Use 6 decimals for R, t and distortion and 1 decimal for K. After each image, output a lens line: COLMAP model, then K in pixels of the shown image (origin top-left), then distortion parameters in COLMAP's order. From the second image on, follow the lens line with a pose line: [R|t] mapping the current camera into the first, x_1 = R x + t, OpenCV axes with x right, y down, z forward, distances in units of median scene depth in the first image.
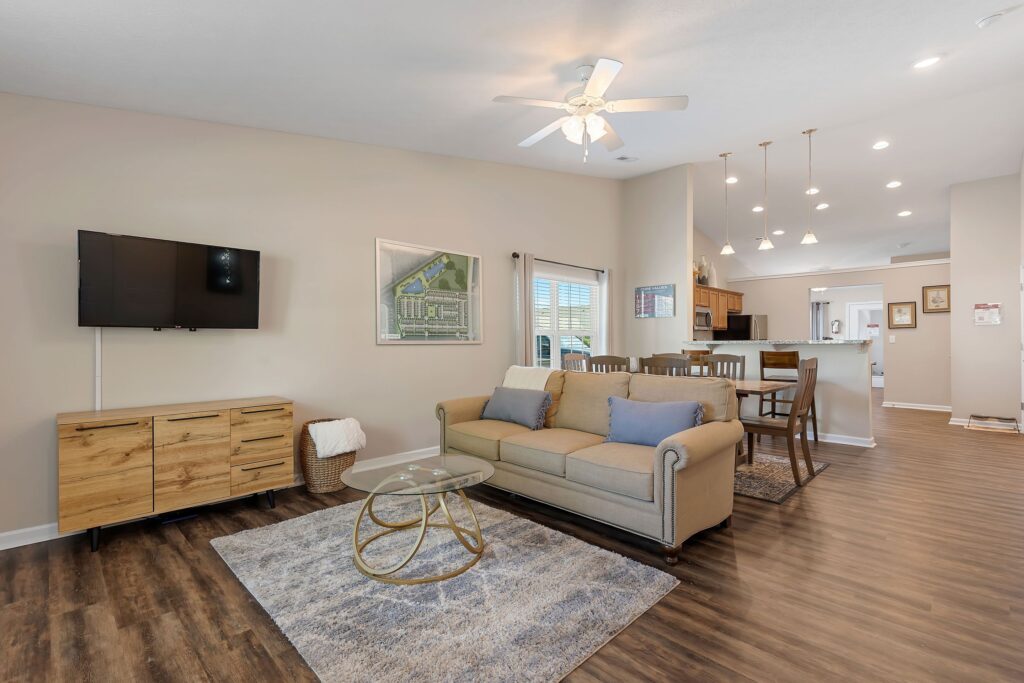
lens RADIAL K [[459.7, 0, 510.6], [0, 459.7, 342.5], [0, 0, 1]] dist [0.007717, -0.000512]
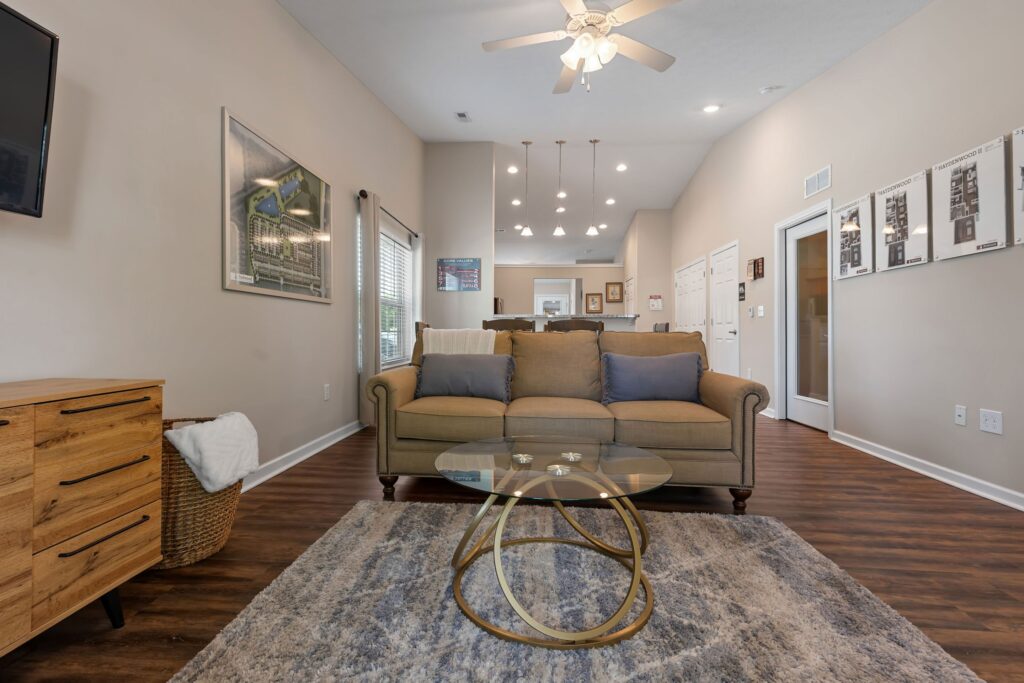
lens RADIAL K [[459.7, 0, 504.2], [0, 459.7, 327.7], [0, 0, 1]] dist [0.007717, -0.000512]
pose [[0.763135, 0.013282, 0.646103, -0.438922], [-0.006011, 0.999891, -0.013455, 0.065786], [-0.646212, 0.006384, 0.763132, 0.355954]]
